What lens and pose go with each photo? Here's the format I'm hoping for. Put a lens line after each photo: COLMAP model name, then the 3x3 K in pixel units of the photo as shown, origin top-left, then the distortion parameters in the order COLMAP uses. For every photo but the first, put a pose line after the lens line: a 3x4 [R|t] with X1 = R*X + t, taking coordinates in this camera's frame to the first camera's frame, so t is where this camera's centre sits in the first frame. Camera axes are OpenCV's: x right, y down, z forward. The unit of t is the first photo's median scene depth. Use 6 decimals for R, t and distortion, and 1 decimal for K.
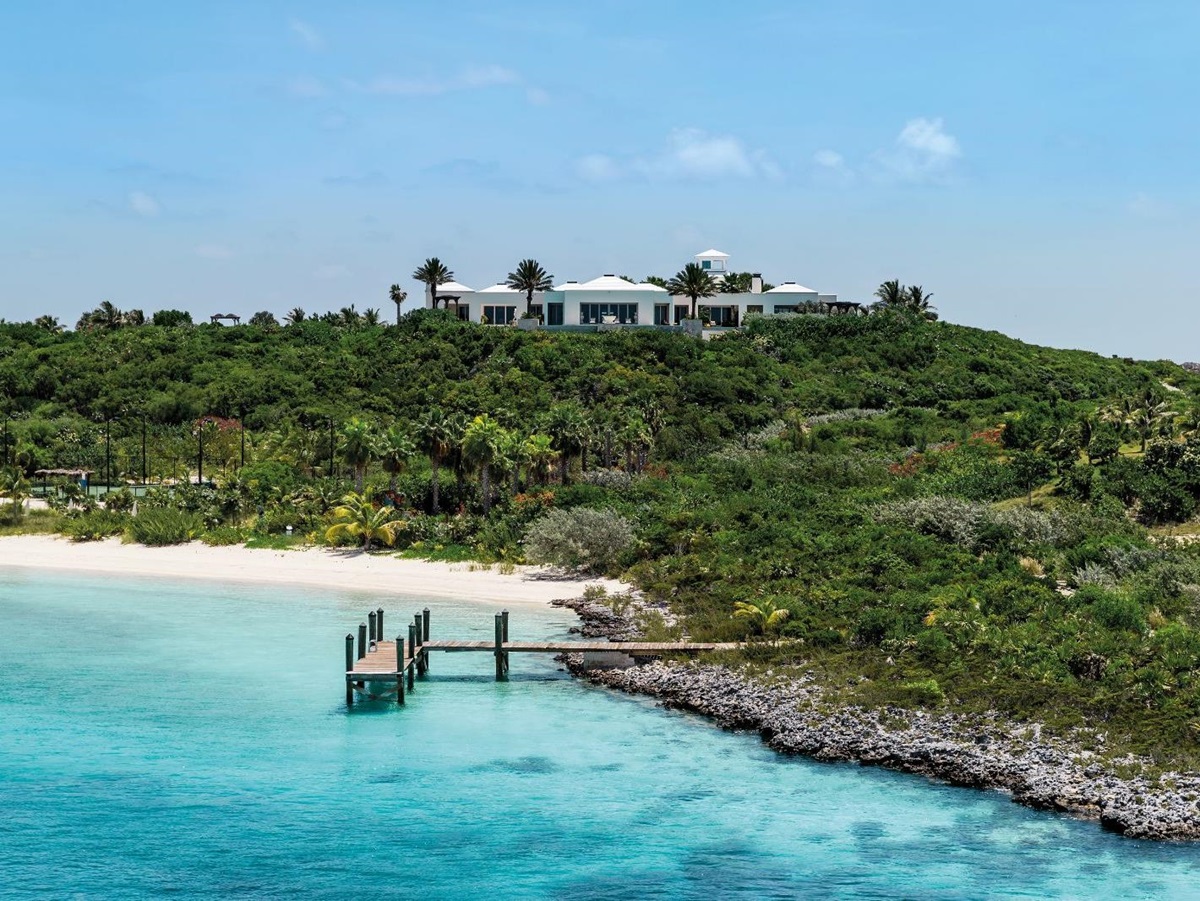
lens RADIAL K [[2656.3, 0, 599.8], [0, 2656.3, 453.5], [0, 0, 1]] dist [0.100195, 0.000000]
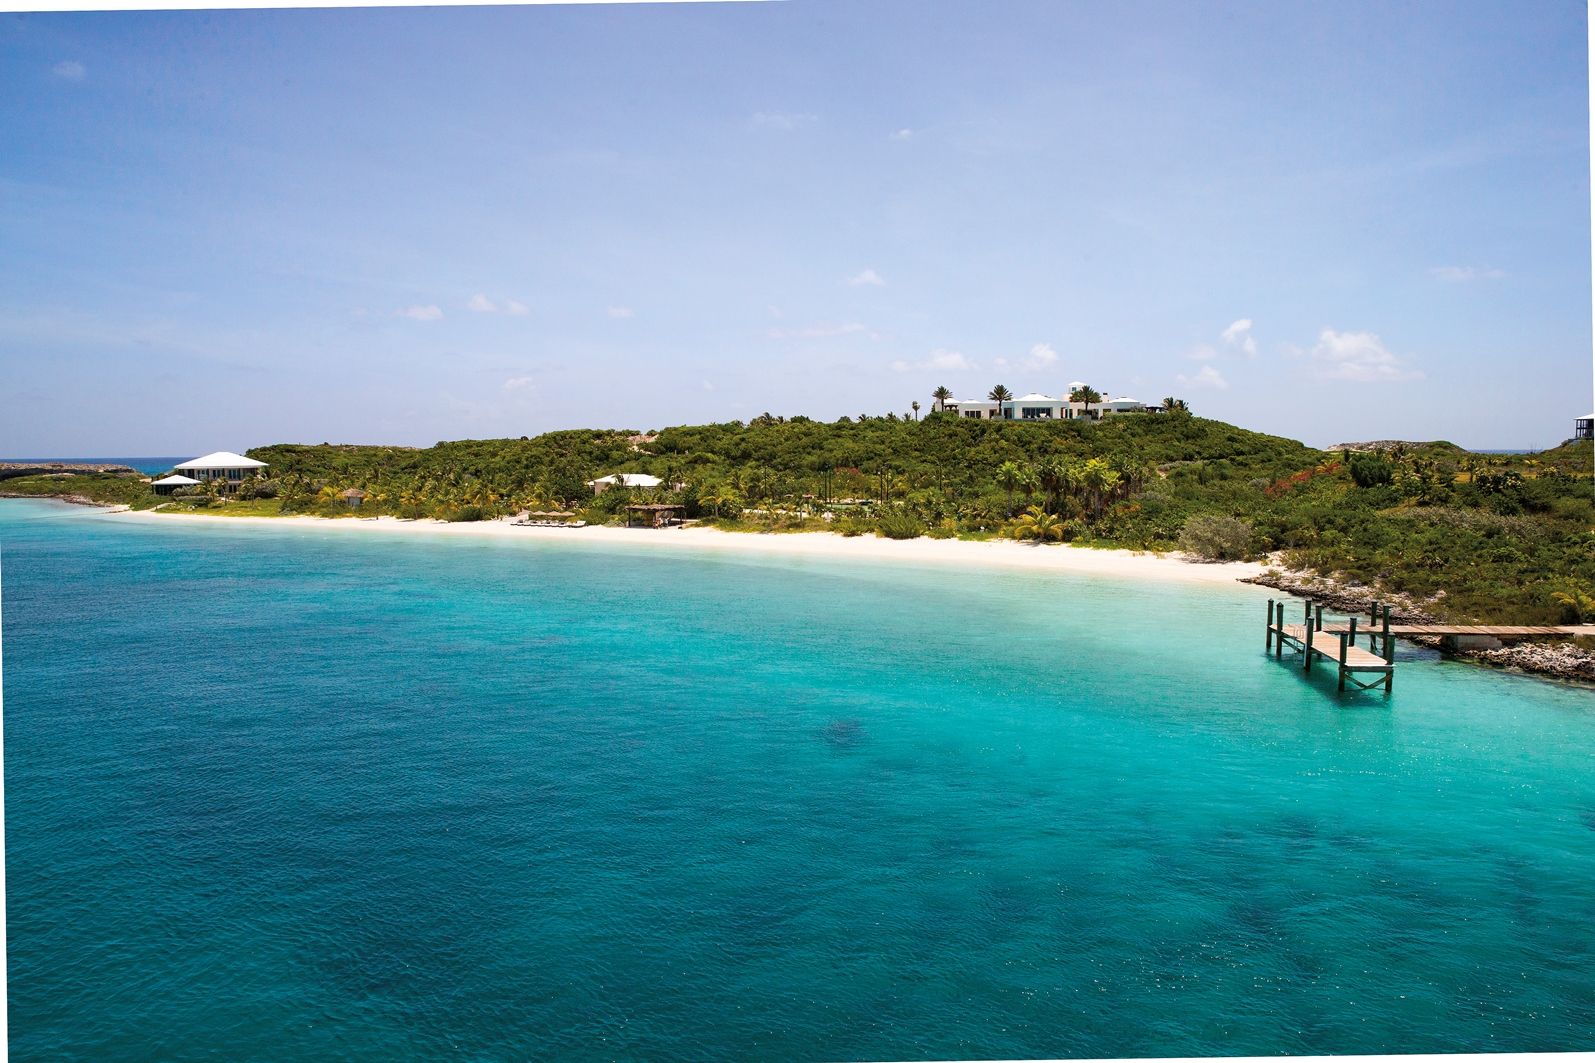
lens RADIAL K [[1104.4, 0, 798.3], [0, 1104.4, 529.4], [0, 0, 1]] dist [-0.006616, 0.000358]
pose [[0.996938, -0.002769, -0.078148, -0.108758], [0.005545, 0.999361, 0.035322, 0.002445], [0.078000, -0.035648, 0.996316, 0.189562]]
